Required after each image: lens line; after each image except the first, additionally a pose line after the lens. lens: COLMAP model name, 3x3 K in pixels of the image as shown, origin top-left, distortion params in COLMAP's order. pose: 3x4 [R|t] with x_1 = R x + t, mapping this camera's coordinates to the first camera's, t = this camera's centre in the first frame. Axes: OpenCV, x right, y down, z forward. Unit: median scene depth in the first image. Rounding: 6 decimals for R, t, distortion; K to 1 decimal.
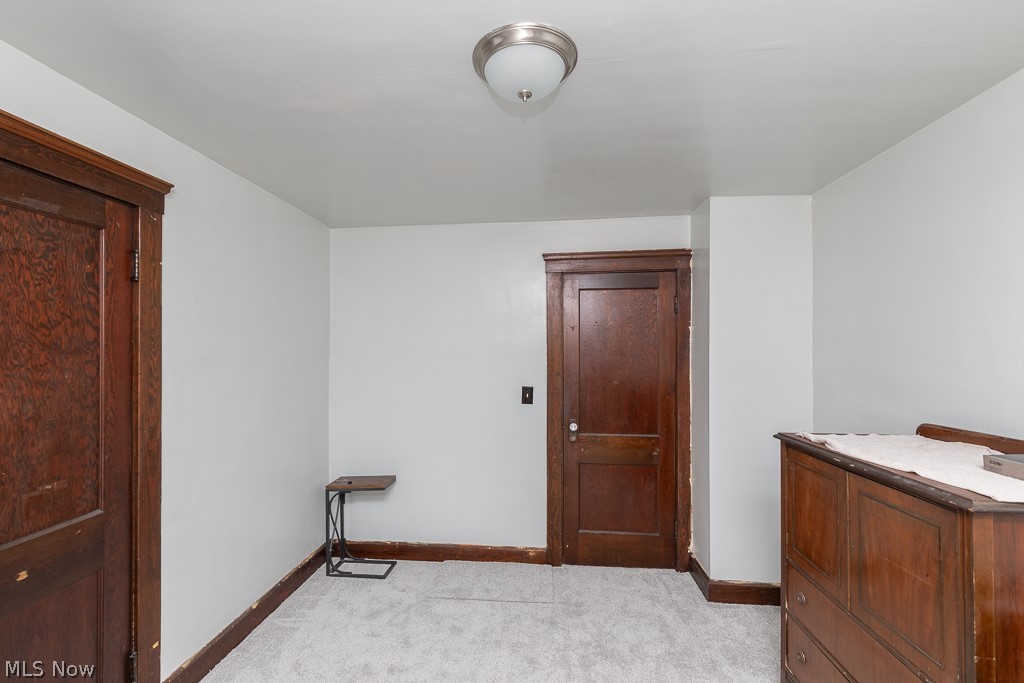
lens RADIAL K [[444.9, 0, 510.2], [0, 444.9, 345.6], [0, 0, 1]] dist [-0.001738, 0.000186]
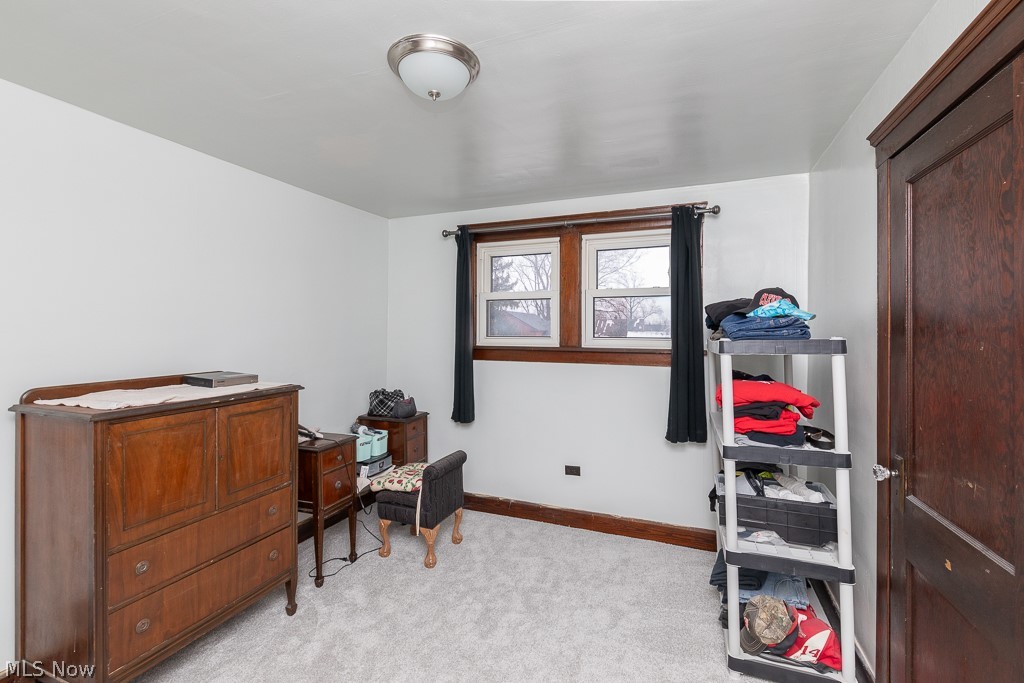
lens RADIAL K [[444.9, 0, 512.2], [0, 444.9, 333.5], [0, 0, 1]] dist [-0.001738, 0.000186]
pose [[-0.958145, -0.004544, 0.286247, -0.446671], [-0.004956, 0.999987, -0.000715, 0.048404], [-0.286241, -0.002104, -0.958155, 1.852169]]
